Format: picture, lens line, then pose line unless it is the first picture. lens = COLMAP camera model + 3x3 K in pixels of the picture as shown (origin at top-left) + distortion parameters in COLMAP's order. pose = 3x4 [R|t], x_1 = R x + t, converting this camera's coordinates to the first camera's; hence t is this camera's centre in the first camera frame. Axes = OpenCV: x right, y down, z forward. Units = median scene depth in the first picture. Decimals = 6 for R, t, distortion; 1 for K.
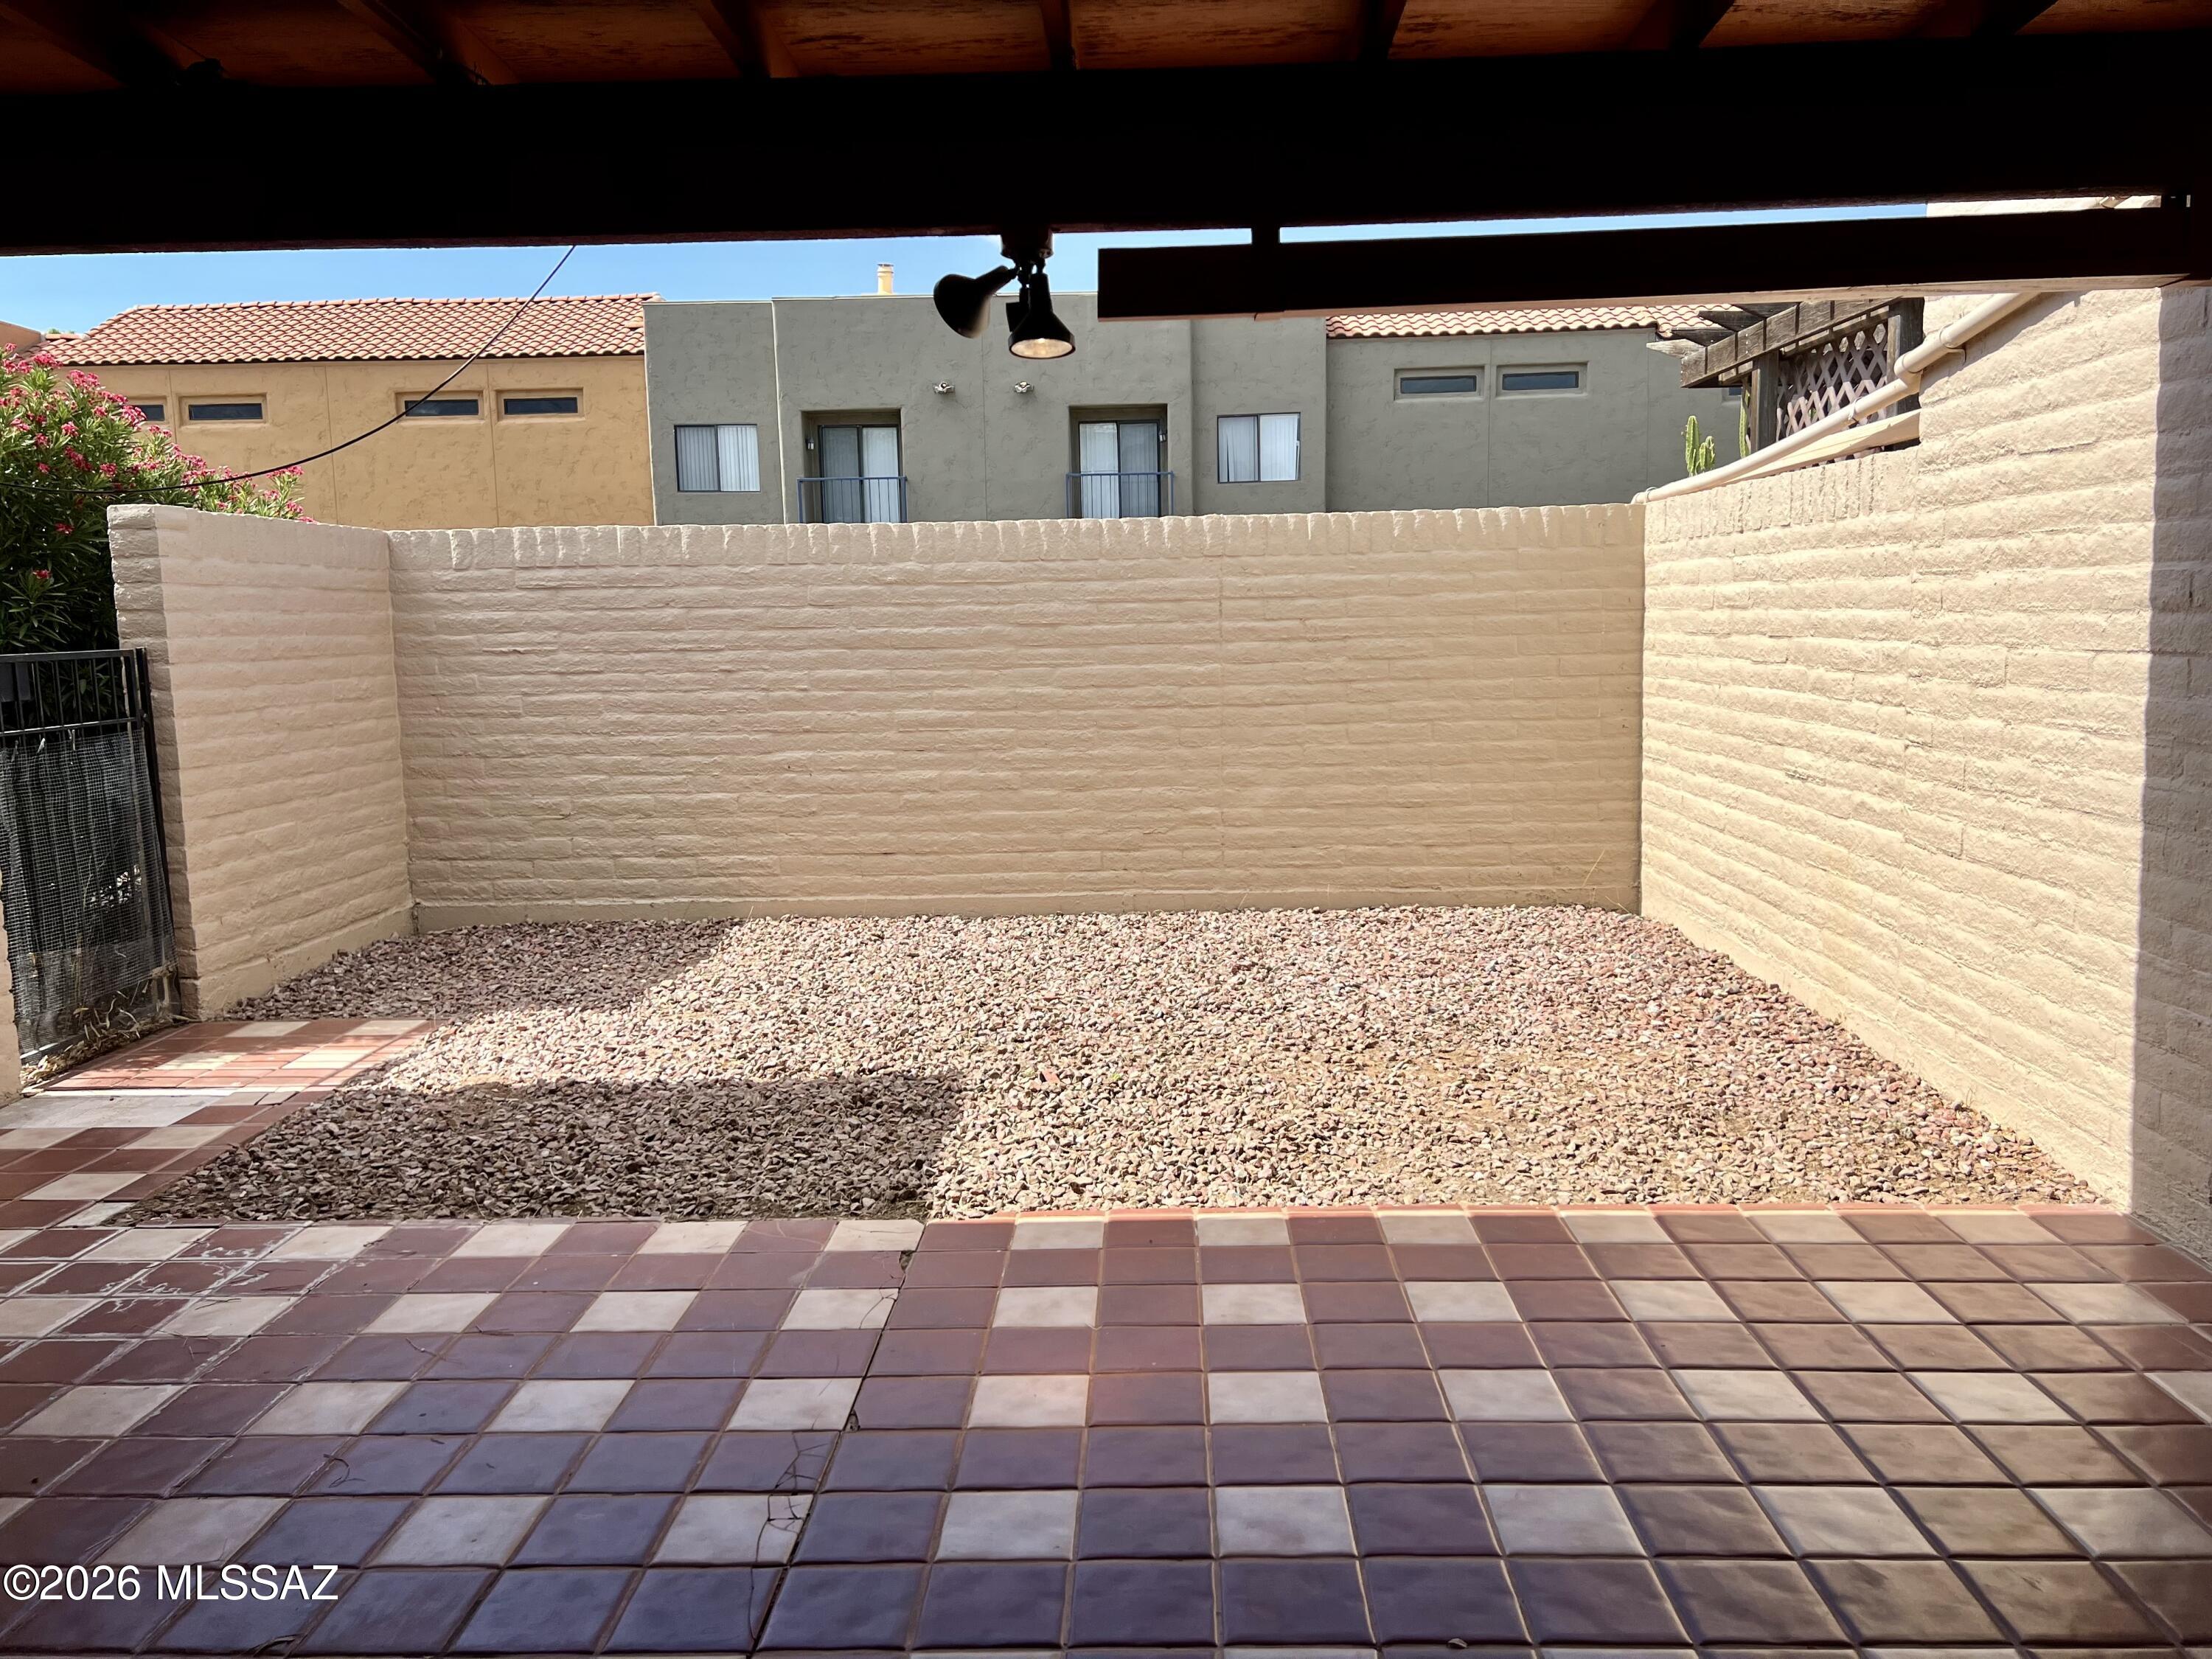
lens RADIAL K [[1702.3, 0, 1102.8], [0, 1702.3, 835.9], [0, 0, 1]] dist [0.052645, -0.063899]
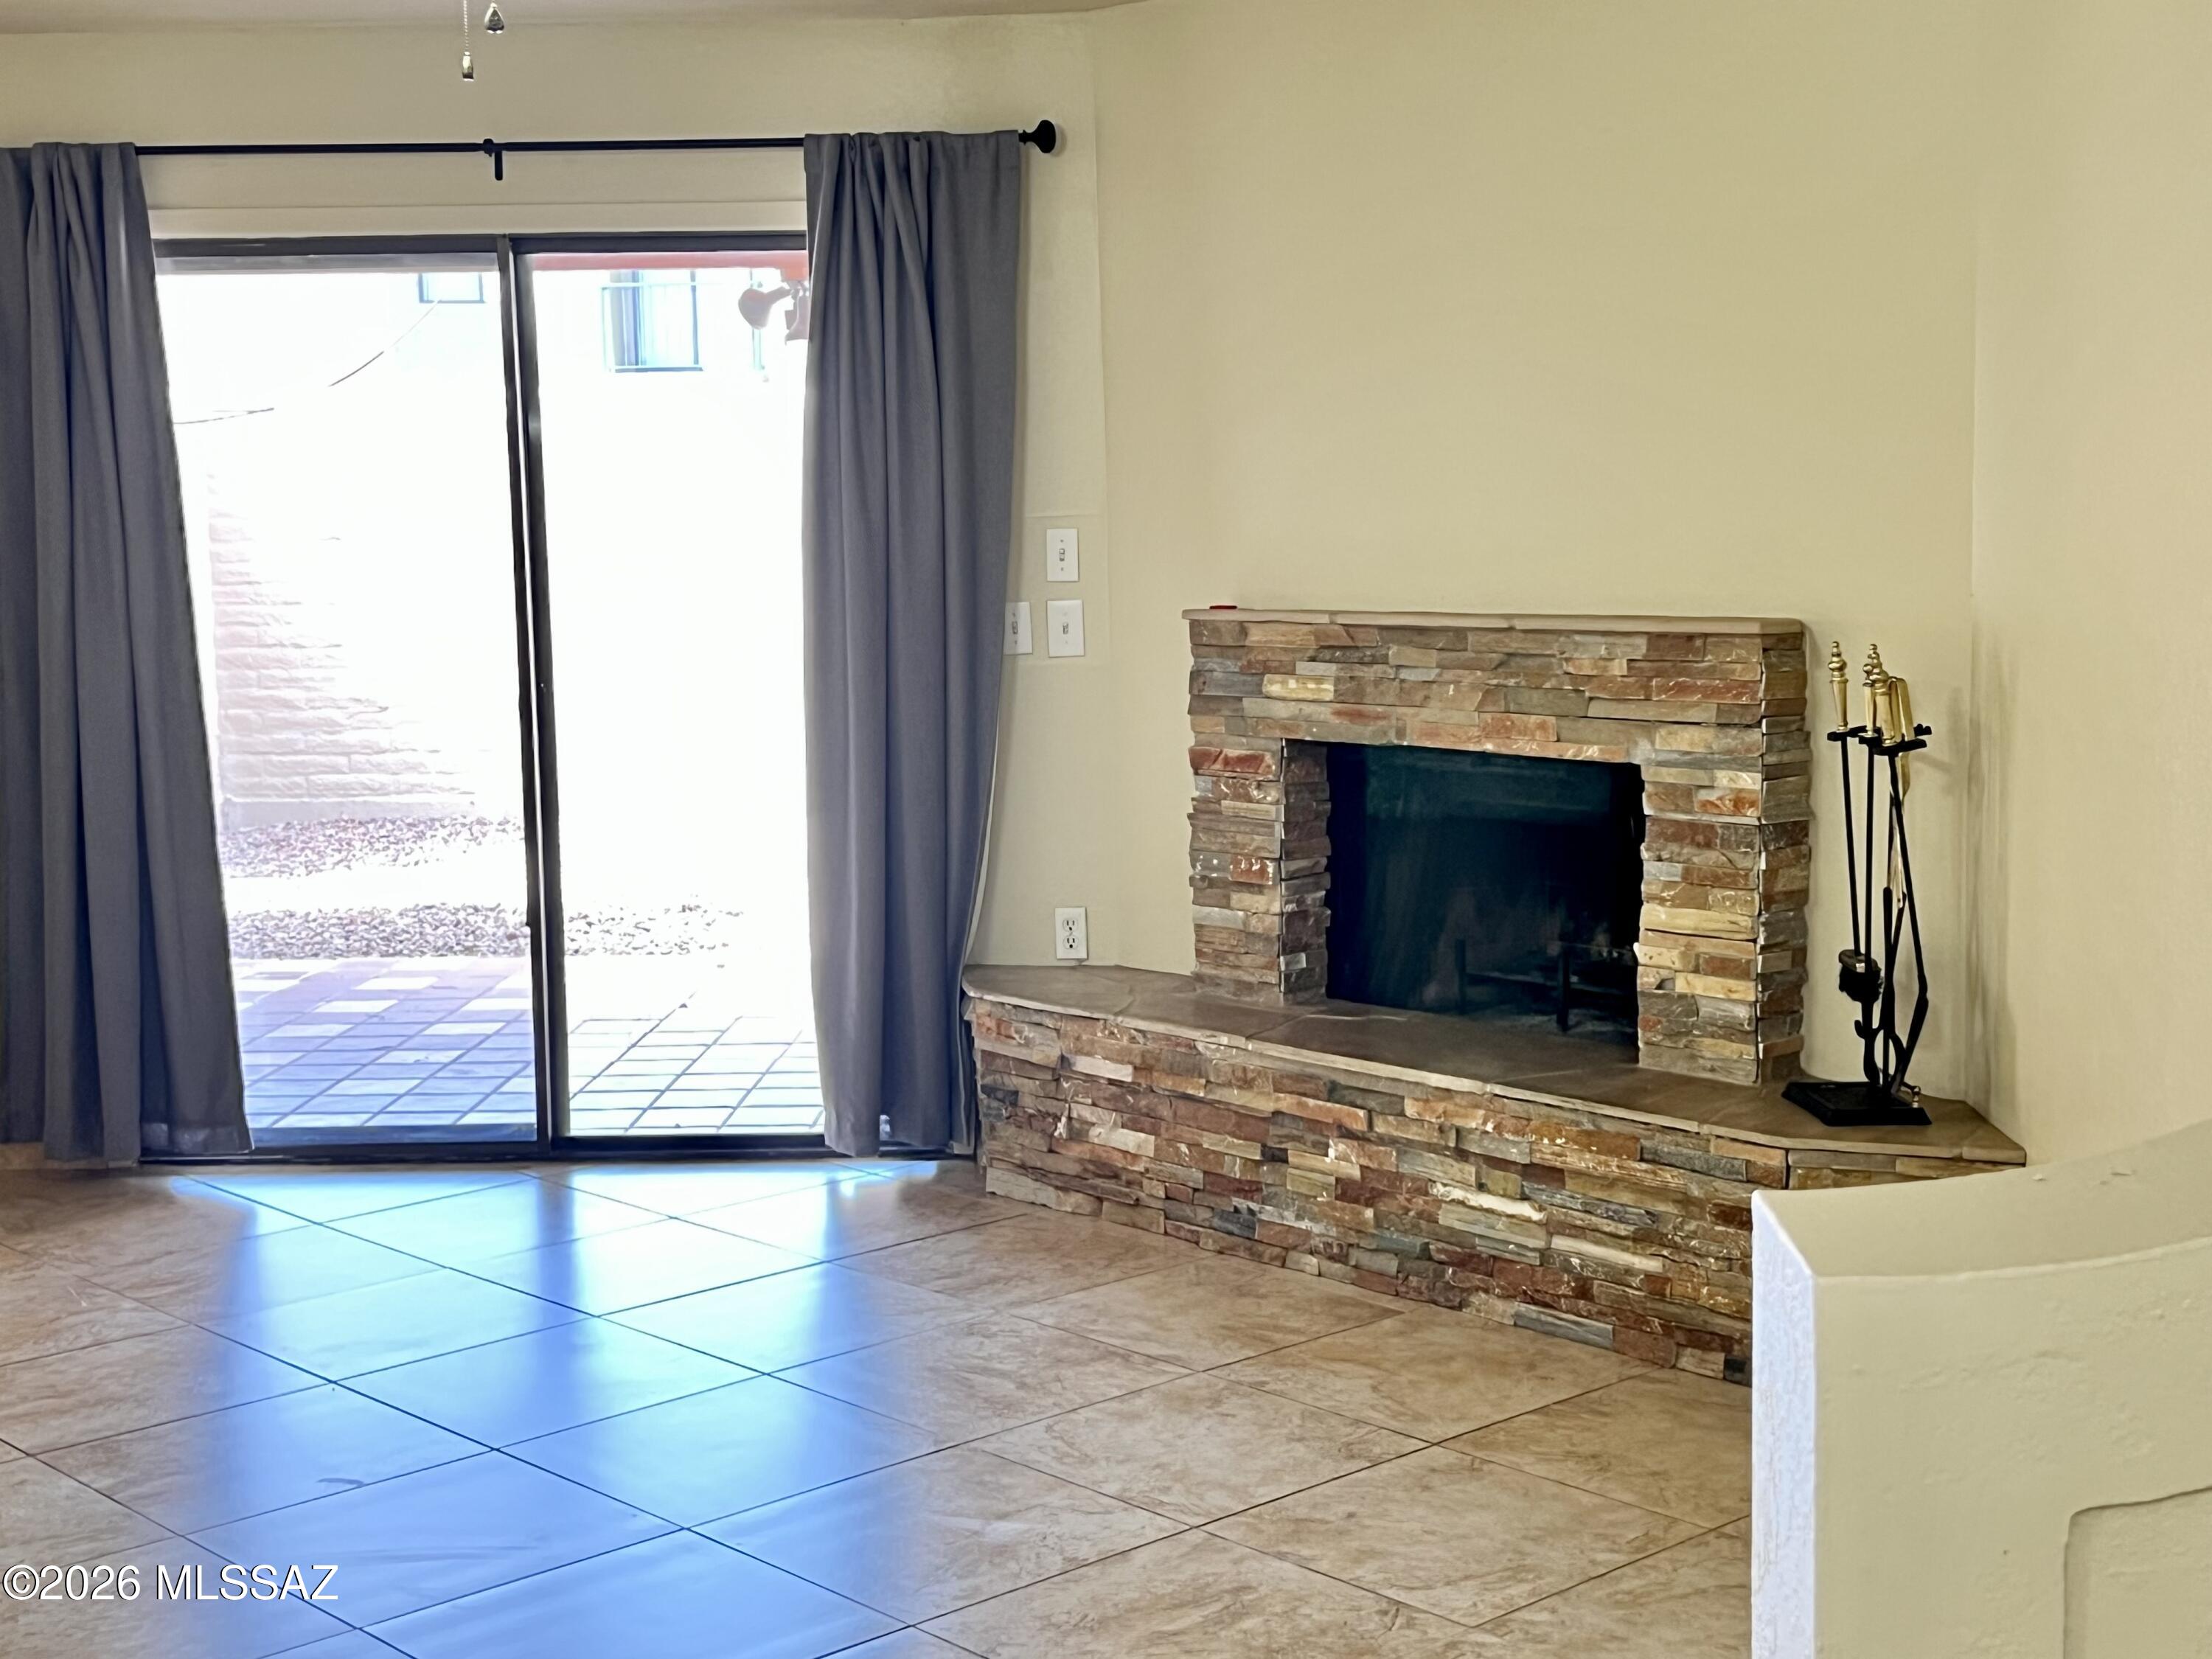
lens RADIAL K [[3024.1, 0, 1128.7], [0, 3024.1, 832.4], [0, 0, 1]] dist [0.083168, 0.000000]
pose [[0.999996, -0.001440, 0.002260, 0.106391], [0.001466, 0.999932, -0.011601, 0.082385], [-0.002243, 0.011604, 0.999930, -0.745494]]
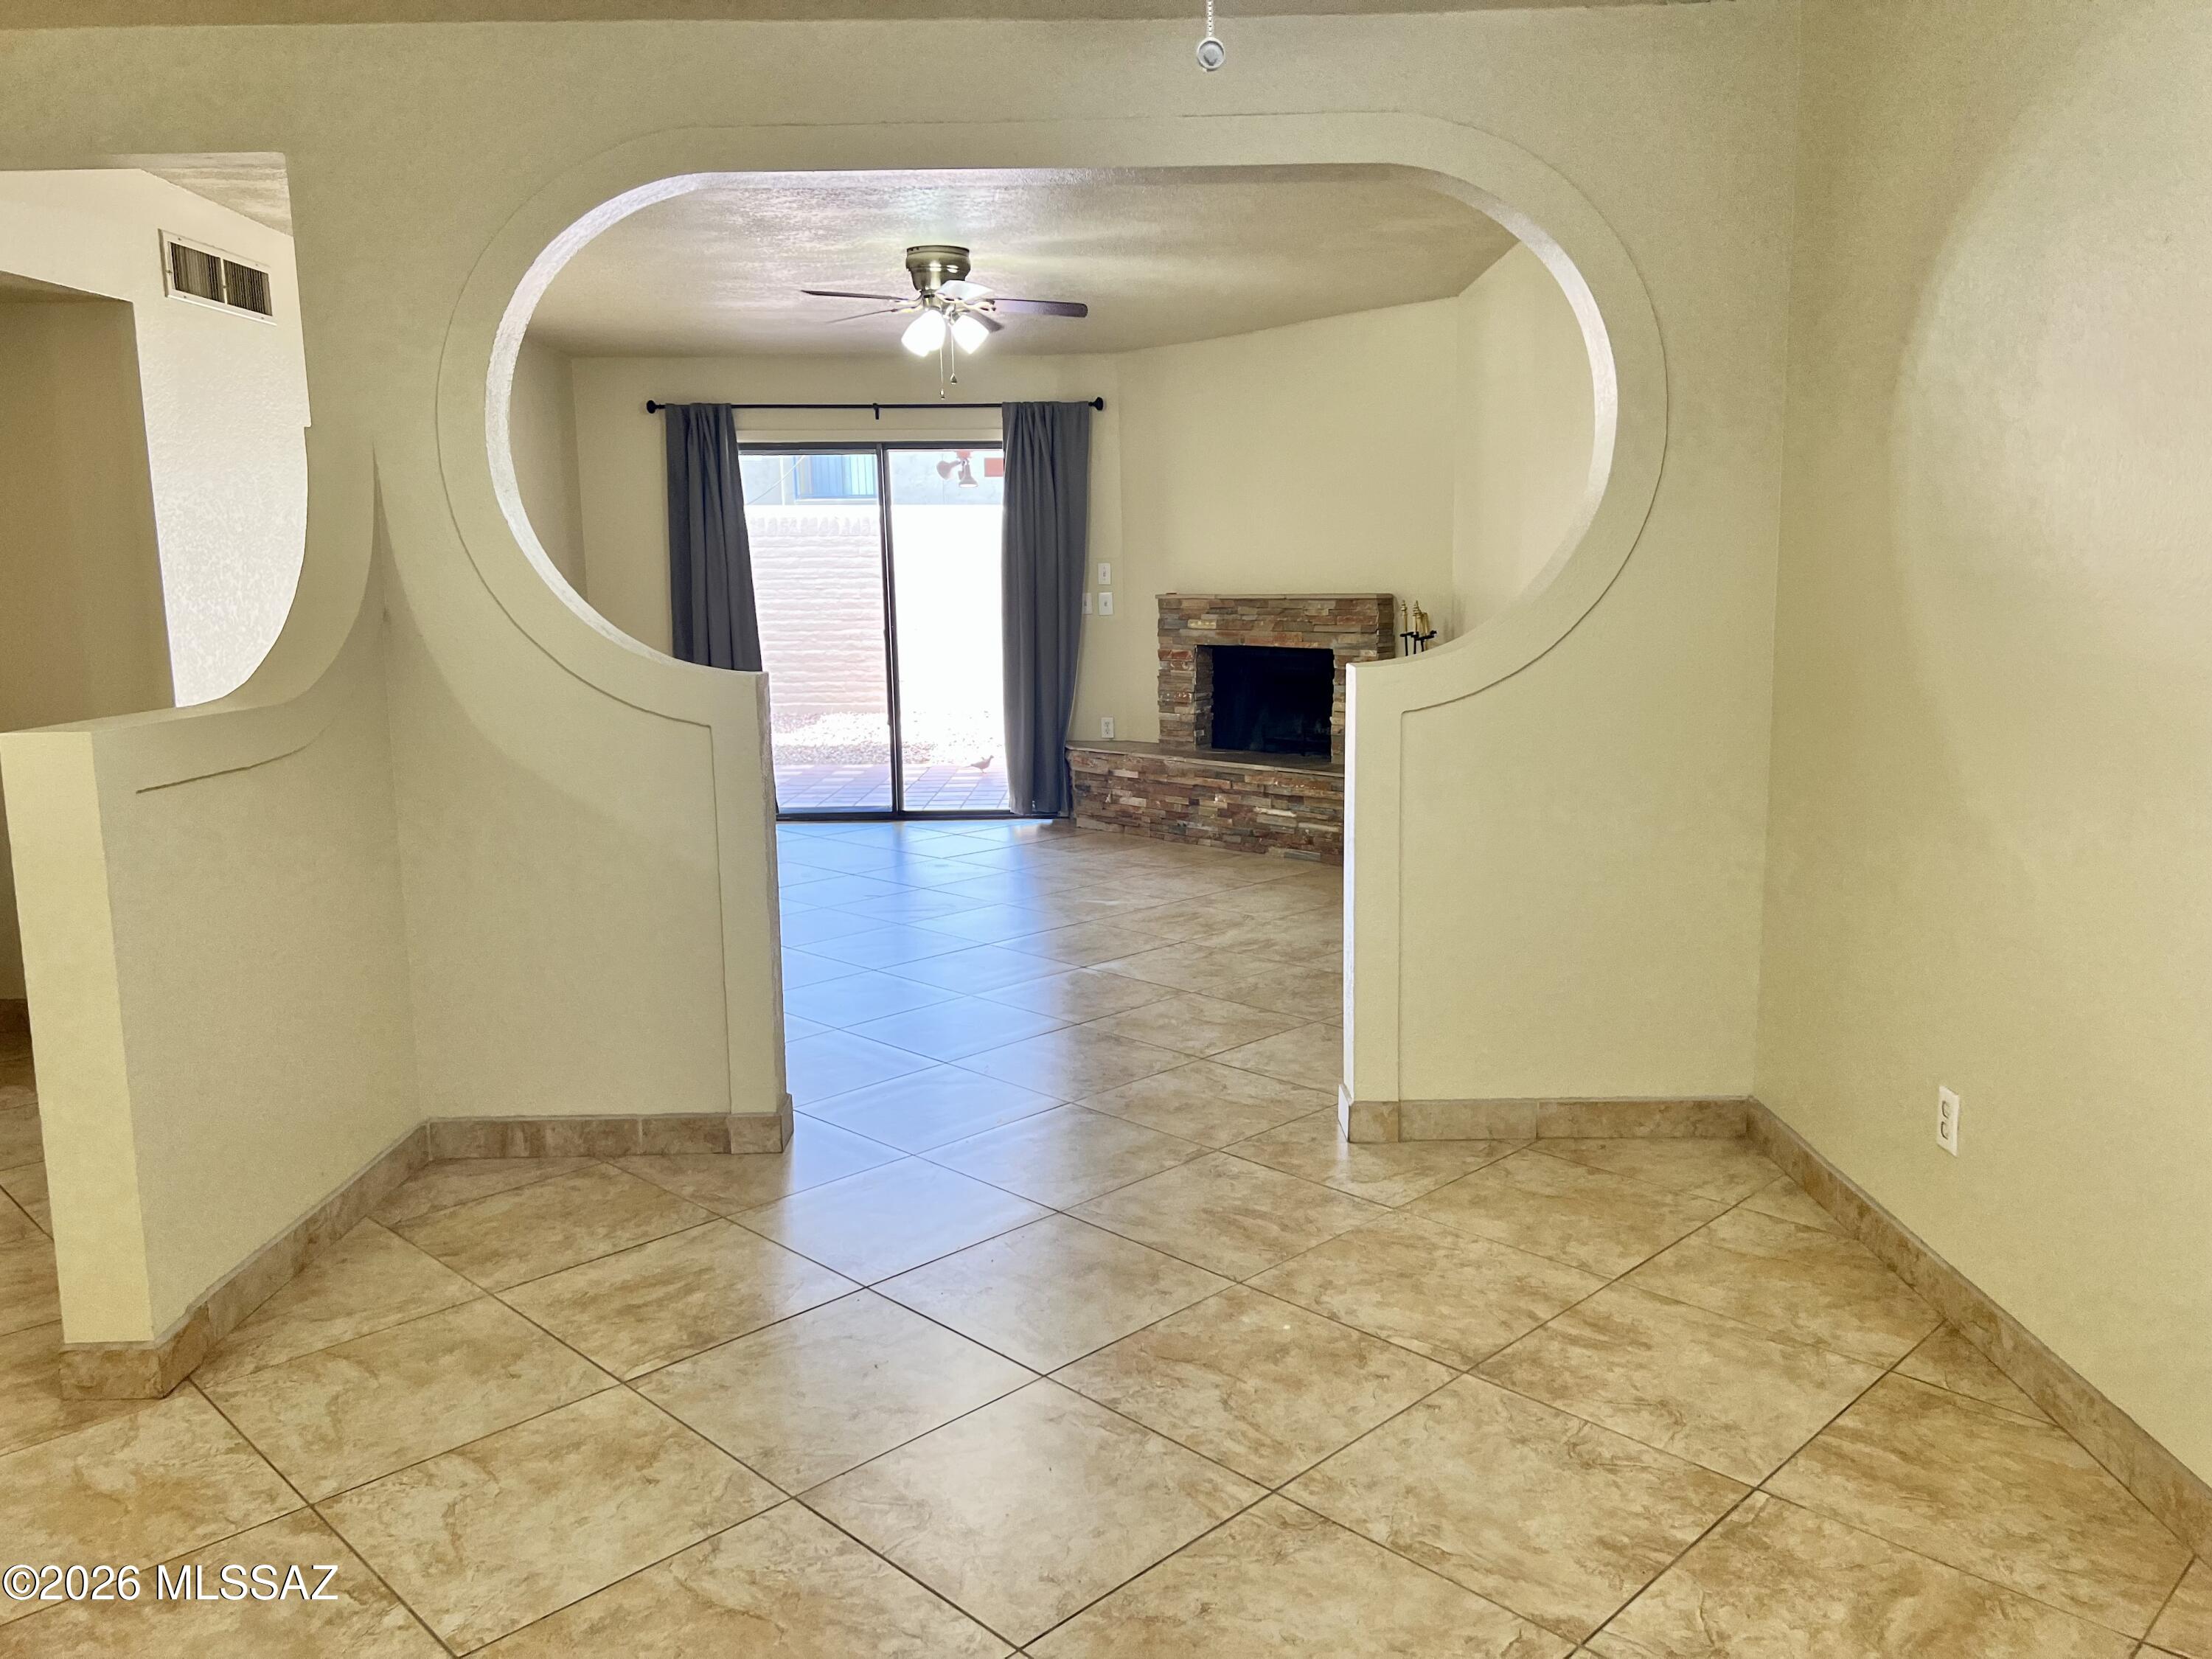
lens RADIAL K [[1702.3, 0, 1131.8], [0, 1702.3, 863.9], [0, 0, 1]] dist [0.052645, -0.063899]
pose [[0.999019, -0.003499, 0.044142, 0.059781], [0.001409, 0.998880, 0.047294, 0.135650], [-0.044258, -0.047185, 0.997905, -1.064301]]
